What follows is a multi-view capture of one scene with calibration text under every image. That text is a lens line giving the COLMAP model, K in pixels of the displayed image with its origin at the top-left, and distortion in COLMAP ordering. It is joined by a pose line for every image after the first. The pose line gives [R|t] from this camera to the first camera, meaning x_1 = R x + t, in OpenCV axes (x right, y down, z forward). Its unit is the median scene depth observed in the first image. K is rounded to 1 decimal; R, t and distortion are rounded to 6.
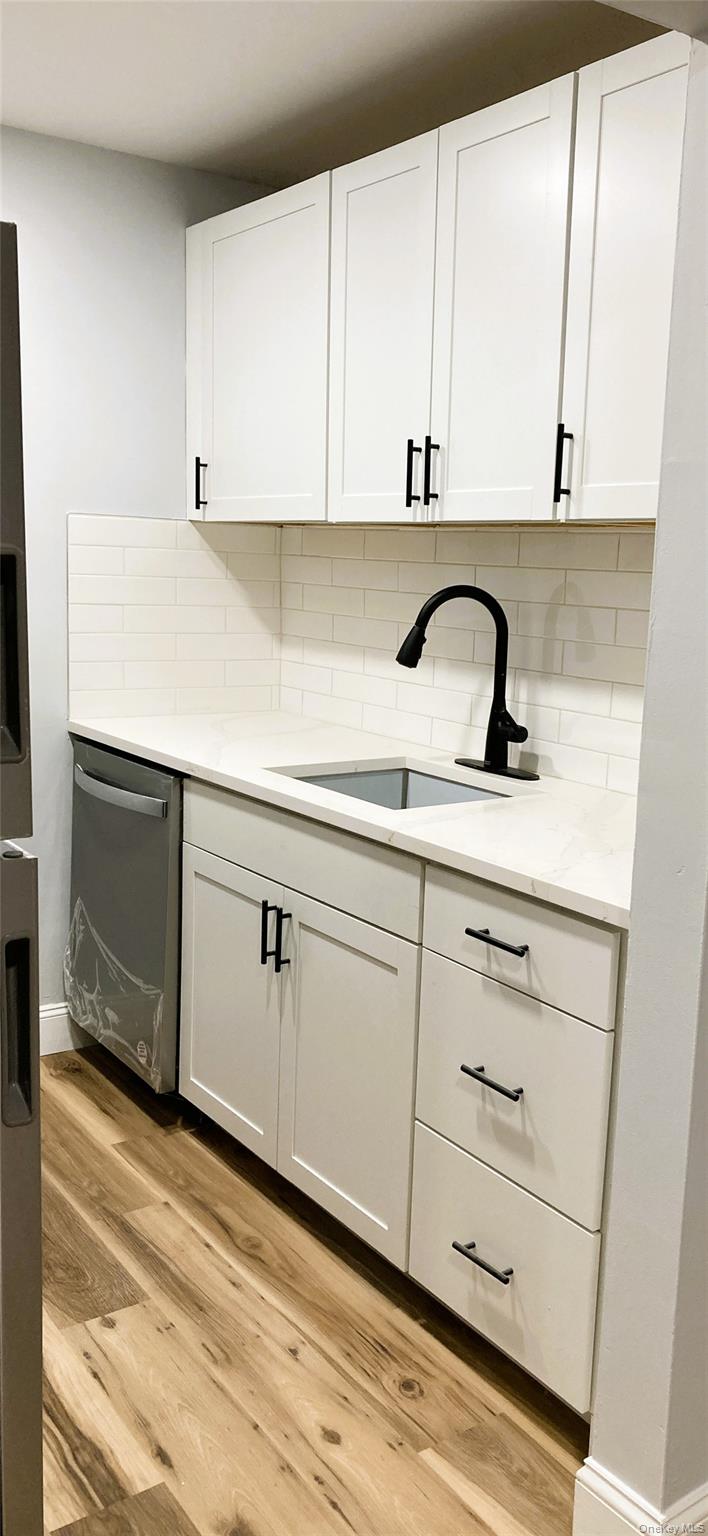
lens RADIAL K [[1241.4, 0, 354.6], [0, 1241.4, 777.3], [0, 0, 1]] dist [0.041493, 0.035560]
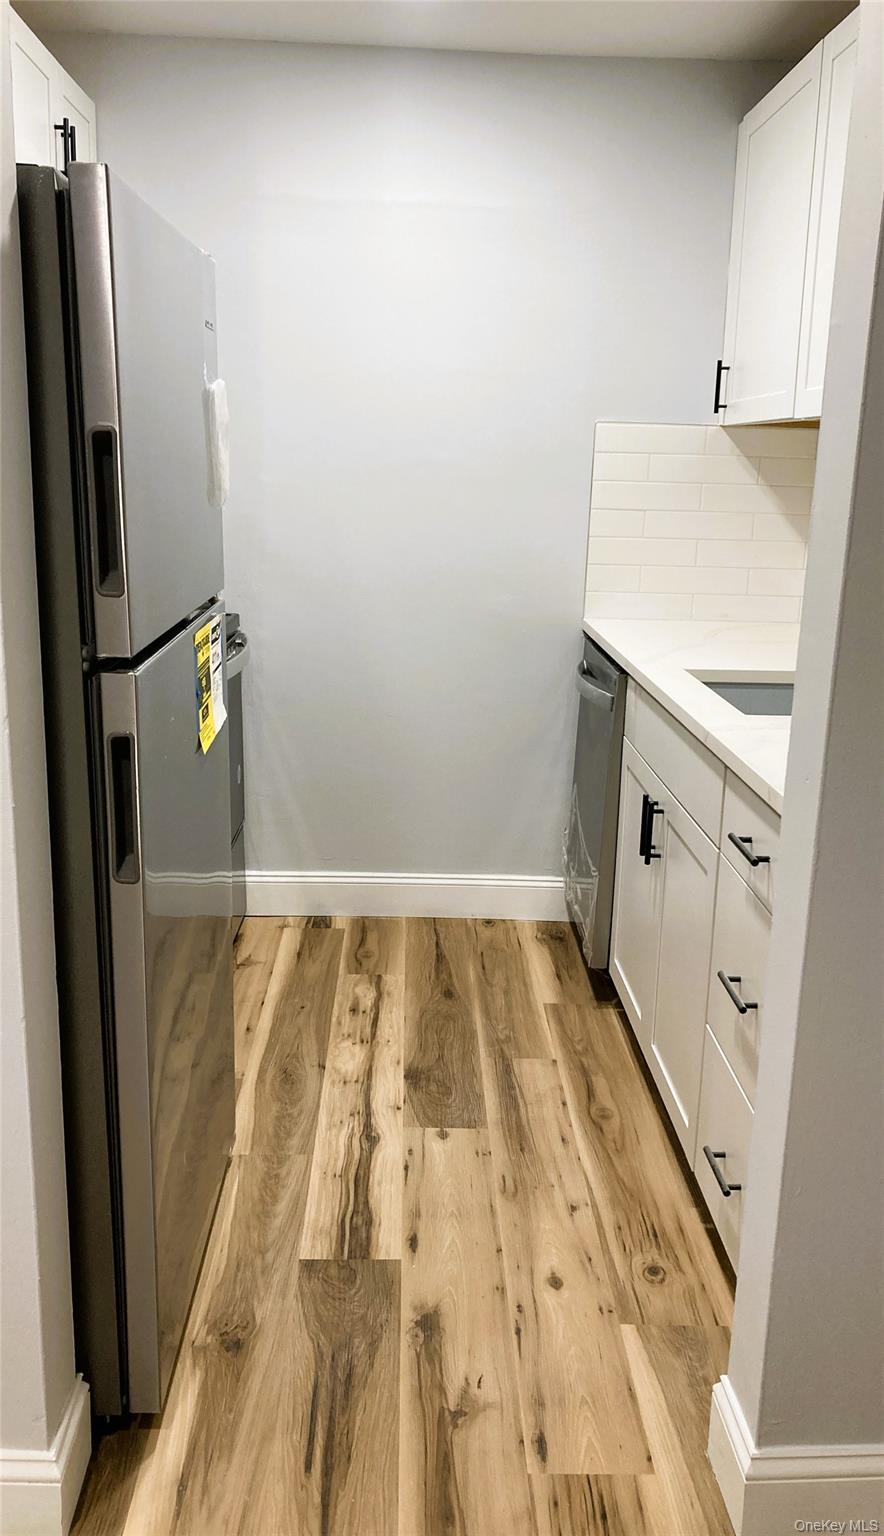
lens RADIAL K [[1229.9, 0, 444.6], [0, 1229.9, 752.9], [0, 0, 1]] dist [0.071977, -0.000240]
pose [[0.838539, 0.118043, -0.531900, 0.359517], [-0.094913, 0.992969, 0.070737, 0.009133], [0.536510, -0.008832, 0.843848, 0.050802]]
